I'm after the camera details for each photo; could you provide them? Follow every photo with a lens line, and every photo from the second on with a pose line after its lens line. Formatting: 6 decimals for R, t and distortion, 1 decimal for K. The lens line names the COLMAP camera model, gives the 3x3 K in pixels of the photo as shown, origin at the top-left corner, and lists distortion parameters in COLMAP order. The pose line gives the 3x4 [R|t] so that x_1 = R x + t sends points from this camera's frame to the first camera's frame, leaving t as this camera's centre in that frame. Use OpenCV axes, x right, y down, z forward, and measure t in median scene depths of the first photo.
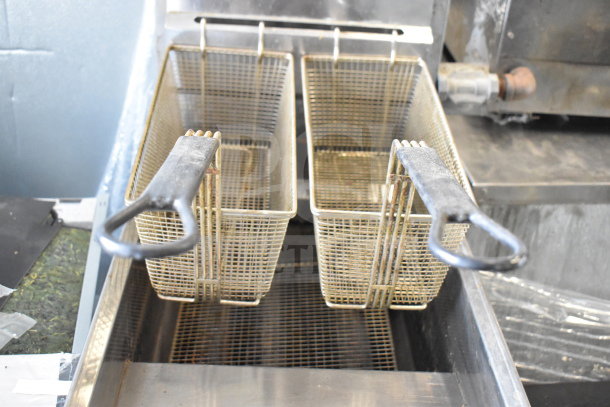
lens RADIAL K [[739.8, 0, 308.4], [0, 739.8, 200.9], [0, 0, 1]] dist [-0.036715, 0.000000]
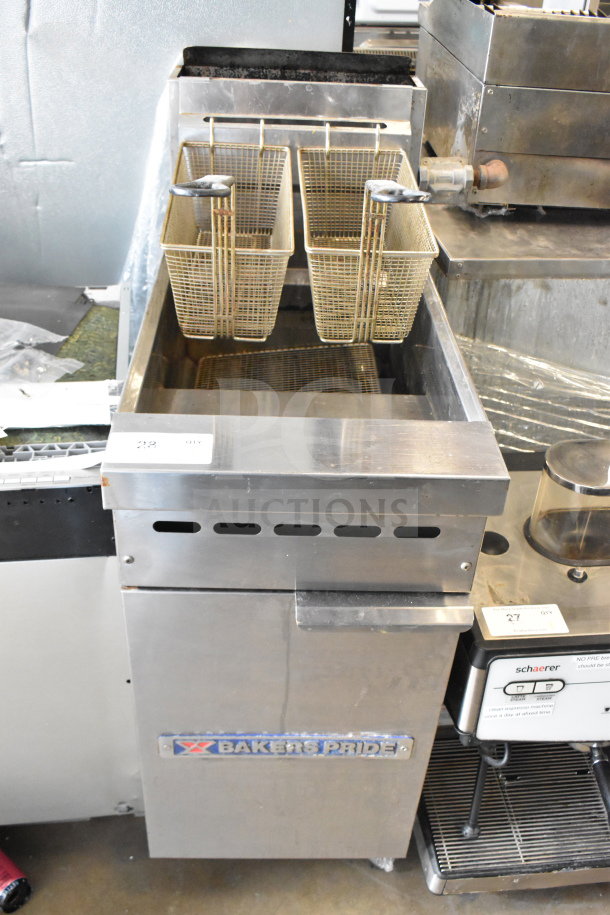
lens RADIAL K [[869.3, 0, 296.7], [0, 869.3, 462.0], [0, 0, 1]] dist [-0.055401, 0.000000]
pose [[0.999472, -0.020154, -0.025467, 0.013873], [0.021740, 0.997739, 0.063594, 0.202555], [0.024128, -0.064114, 0.997651, -0.366542]]
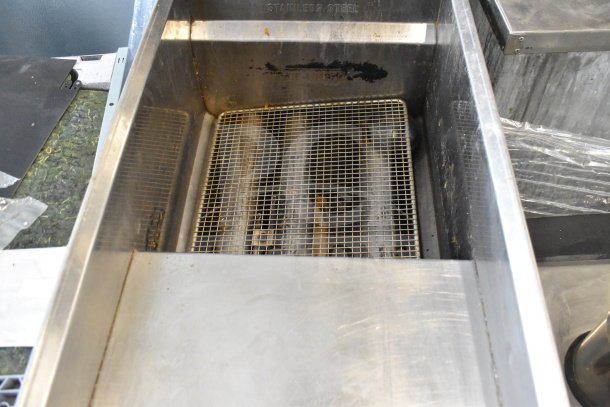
lens RADIAL K [[550.5, 0, 304.8], [0, 550.5, 203.5], [0, 0, 1]] dist [-0.080052, 0.001131]
pose [[0.993711, 0.003559, -0.111916, 0.051369], [0.038582, 0.927405, 0.372063, -0.083568], [0.105115, -0.374042, 0.921436, 0.298734]]
